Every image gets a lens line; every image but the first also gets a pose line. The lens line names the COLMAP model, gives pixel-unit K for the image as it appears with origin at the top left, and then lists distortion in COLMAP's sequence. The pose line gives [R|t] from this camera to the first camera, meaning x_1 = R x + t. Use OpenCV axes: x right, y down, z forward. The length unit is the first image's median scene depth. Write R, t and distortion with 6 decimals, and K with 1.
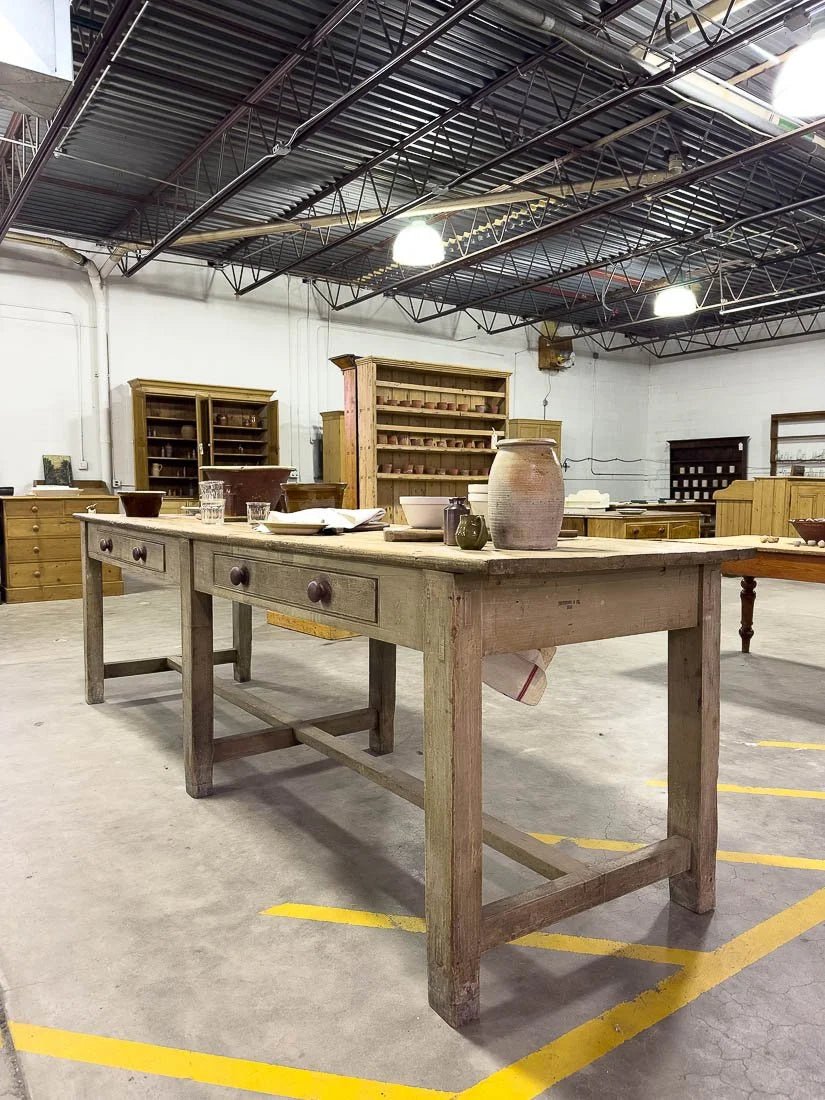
lens RADIAL K [[775.5, 0, 408.7], [0, 775.5, 546.2], [0, 0, 1]] dist [0.050617, -0.051669]
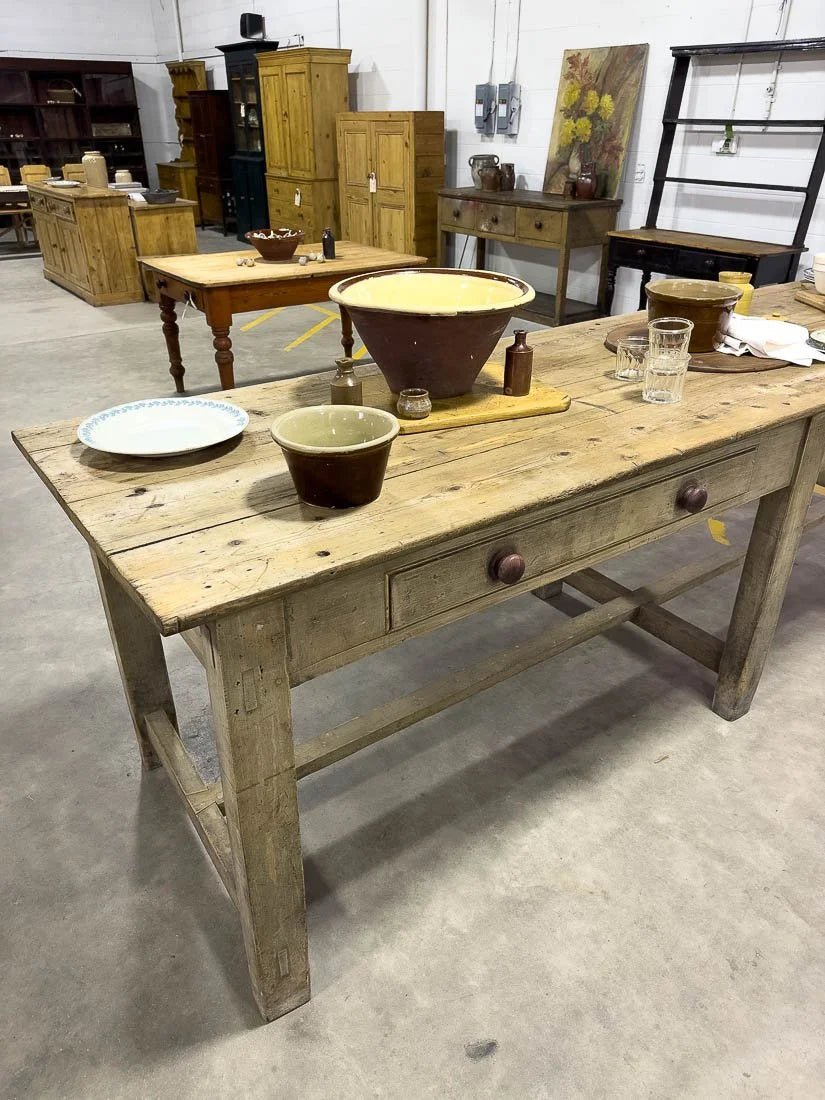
lens RADIAL K [[779.4, 0, 413.5], [0, 779.4, 553.6], [0, 0, 1]] dist [0.005125, -0.004832]
pose [[-0.002547, -0.491424, 0.870917, -0.382205], [0.074206, 0.868425, 0.490236, -0.105976], [-0.997240, 0.065876, 0.034255, 0.552022]]
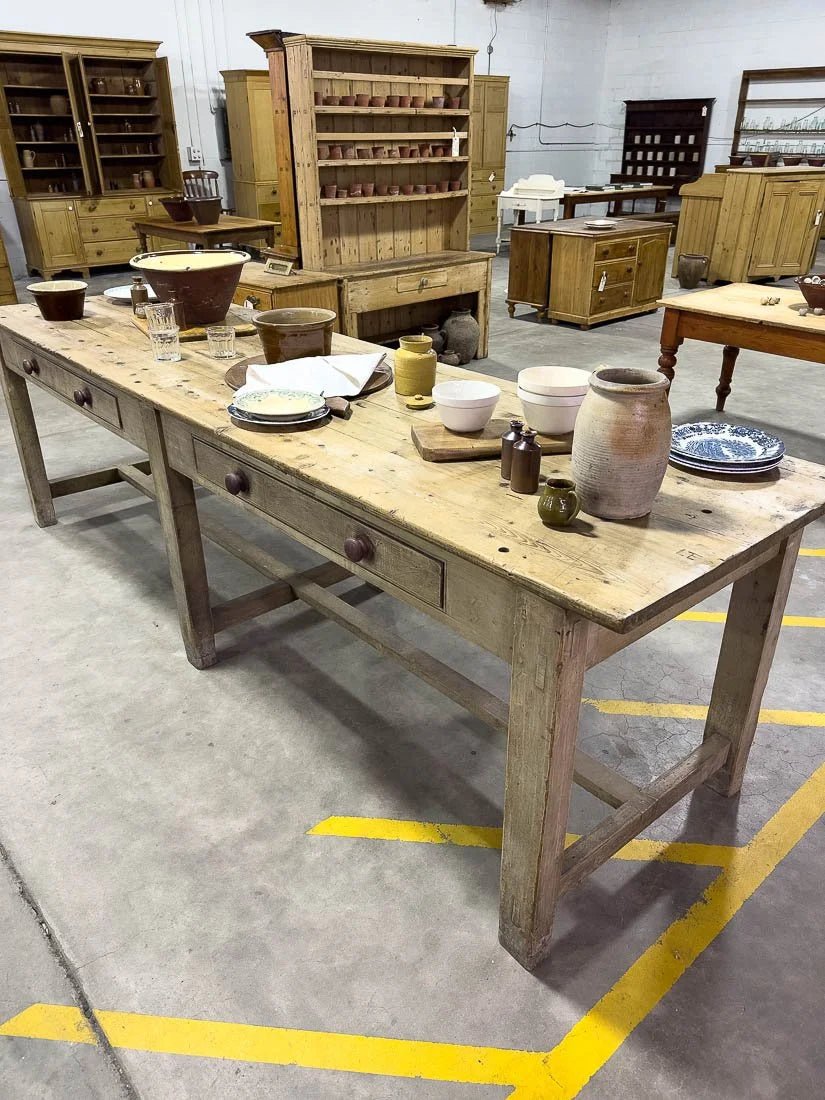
lens RADIAL K [[777.3, 0, 412.5], [0, 777.3, 550.0], [0, 0, 1]] dist [0.037690, -0.046725]
pose [[0.993835, -0.055879, 0.095753, -0.040748], [0.012498, 0.914651, 0.404051, -0.081560], [-0.110158, -0.400364, 0.909711, 0.068274]]
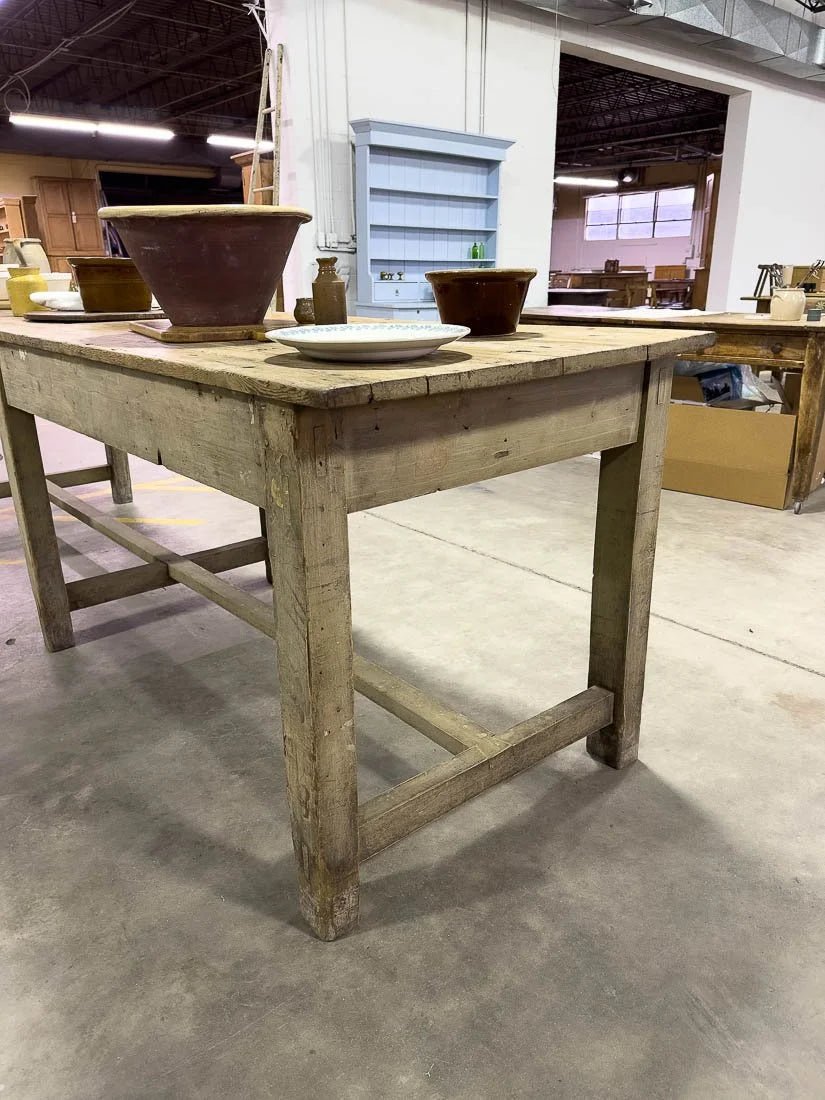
lens RADIAL K [[777.3, 0, 412.5], [0, 777.3, 550.0], [0, 0, 1]] dist [0.037690, -0.046725]
pose [[-0.995219, 0.042438, -0.087962, -0.151435], [0.002832, 0.912819, 0.408355, -0.059062], [0.097623, 0.406153, -0.908575, 0.824286]]
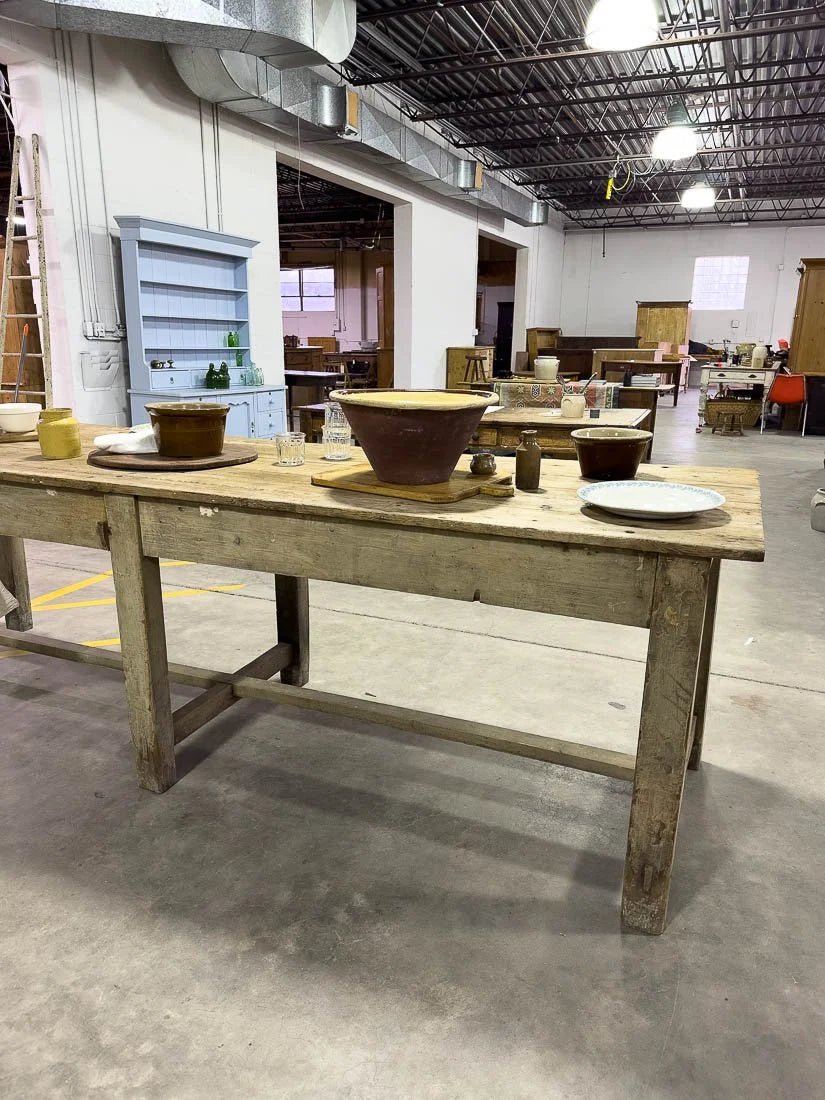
lens RADIAL K [[765.8, 0, 418.2], [0, 765.8, 549.5], [0, 0, 1]] dist [0.050932, -0.056992]
pose [[-0.844691, 0.140803, -0.516402, 0.049750], [-0.048640, 0.940596, 0.336026, -0.098892], [0.533039, 0.308956, -0.787665, 0.806819]]
